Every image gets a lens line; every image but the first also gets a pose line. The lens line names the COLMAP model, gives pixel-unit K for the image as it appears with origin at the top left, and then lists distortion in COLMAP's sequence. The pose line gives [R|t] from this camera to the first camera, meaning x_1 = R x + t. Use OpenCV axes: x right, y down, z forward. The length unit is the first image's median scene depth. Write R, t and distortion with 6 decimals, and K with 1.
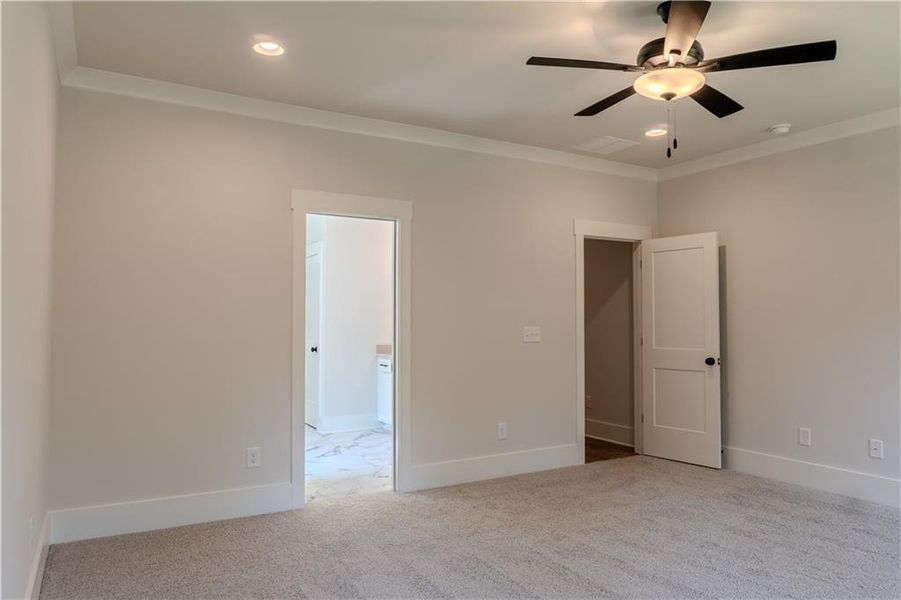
lens RADIAL K [[603.4, 0, 452.2], [0, 603.4, 301.5], [0, 0, 1]] dist [-0.027664, -0.000653]
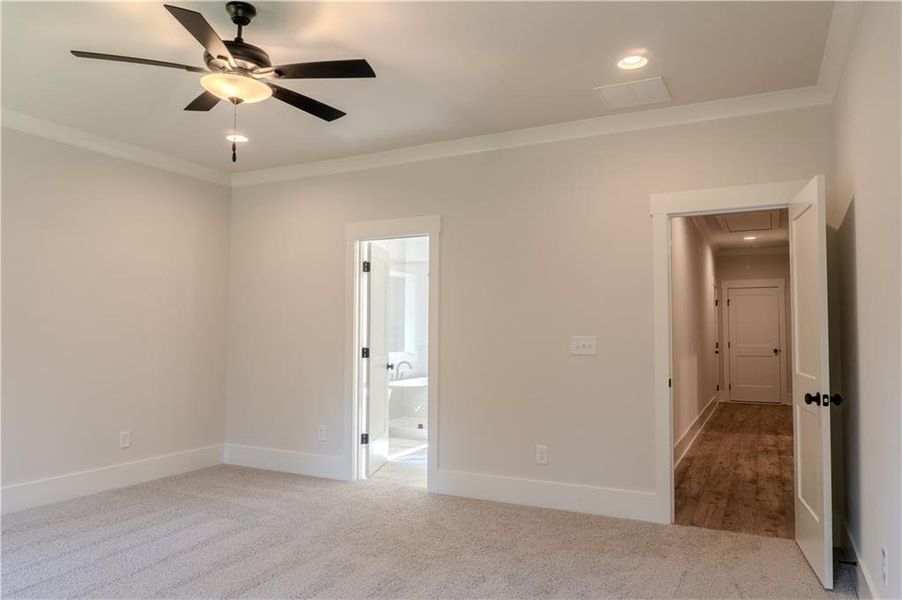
lens RADIAL K [[604.1, 0, 452.7], [0, 604.1, 301.5], [0, 0, 1]] dist [-0.027664, -0.000653]
pose [[0.556174, -0.035403, -0.830311, 0.776206], [0.028457, 0.999318, -0.023548, 0.008916], [0.830578, -0.010532, 0.556802, 0.417452]]
